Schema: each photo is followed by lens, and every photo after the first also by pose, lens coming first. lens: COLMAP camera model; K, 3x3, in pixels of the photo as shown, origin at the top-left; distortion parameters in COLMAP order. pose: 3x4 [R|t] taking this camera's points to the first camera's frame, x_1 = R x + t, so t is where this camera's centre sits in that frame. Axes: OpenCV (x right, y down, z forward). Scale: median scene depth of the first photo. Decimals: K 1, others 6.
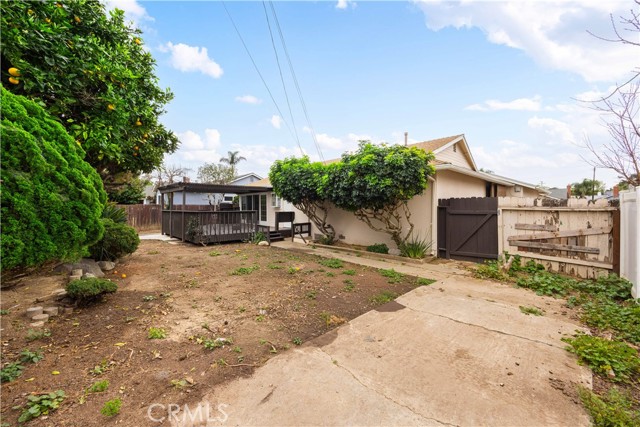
lens RADIAL K [[245.4, 0, 321.3], [0, 245.4, 206.6], [0, 0, 1]] dist [0.000431, 0.000003]
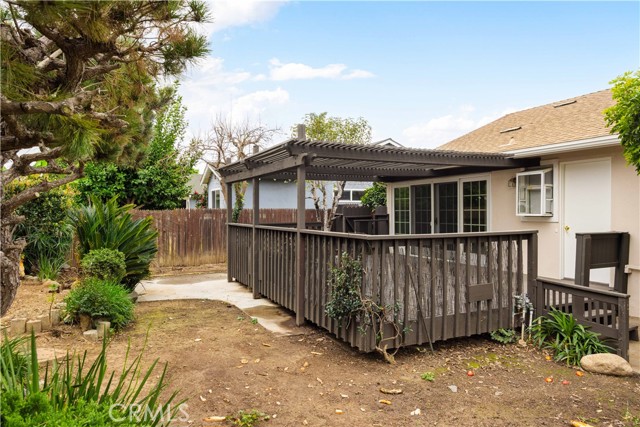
lens RADIAL K [[421.3, 0, 319.7], [0, 421.3, 213.2], [0, 0, 1]] dist [-0.000534, 0.002015]
pose [[0.952301, -0.003006, -0.305146, -0.258092], [0.005354, 0.999962, 0.006861, -0.005923], [0.305114, -0.008167, 0.952281, 0.333805]]
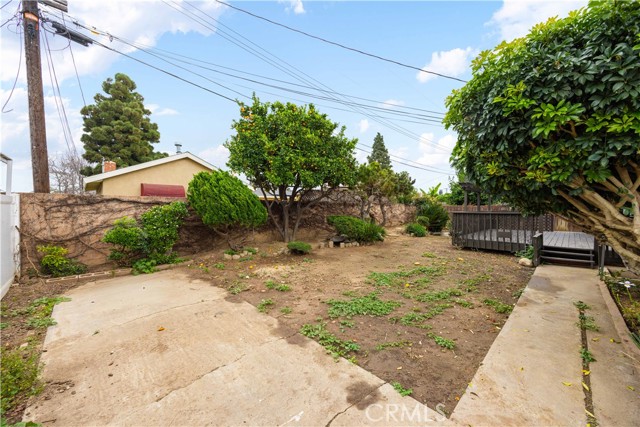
lens RADIAL K [[245.4, 0, 319.8], [0, 245.4, 210.6], [0, 0, 1]] dist [0.000431, 0.000003]
pose [[0.011485, 0.007625, -0.999905, 0.284893], [0.004991, 0.999958, 0.007683, 0.002640], [0.999922, -0.005079, 0.011446, 0.293717]]
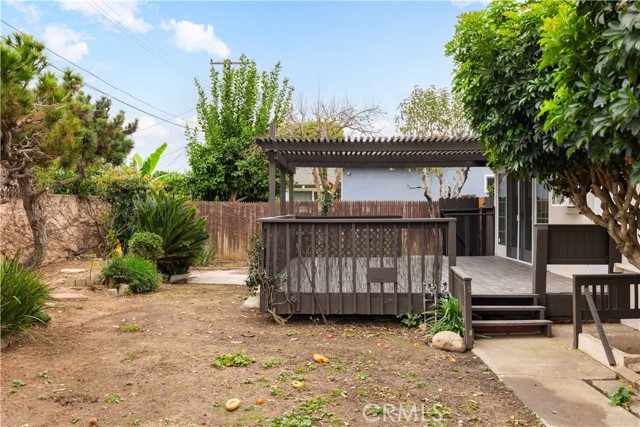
lens RADIAL K [[623.3, 0, 319.0], [0, 623.3, 213.6], [0, 0, 1]] dist [-0.016370, 0.000000]
pose [[0.707982, 0.003494, -0.706222, 0.099270], [0.003725, 0.999955, 0.008681, 0.003319], [0.706220, -0.008776, 0.707938, 0.280407]]
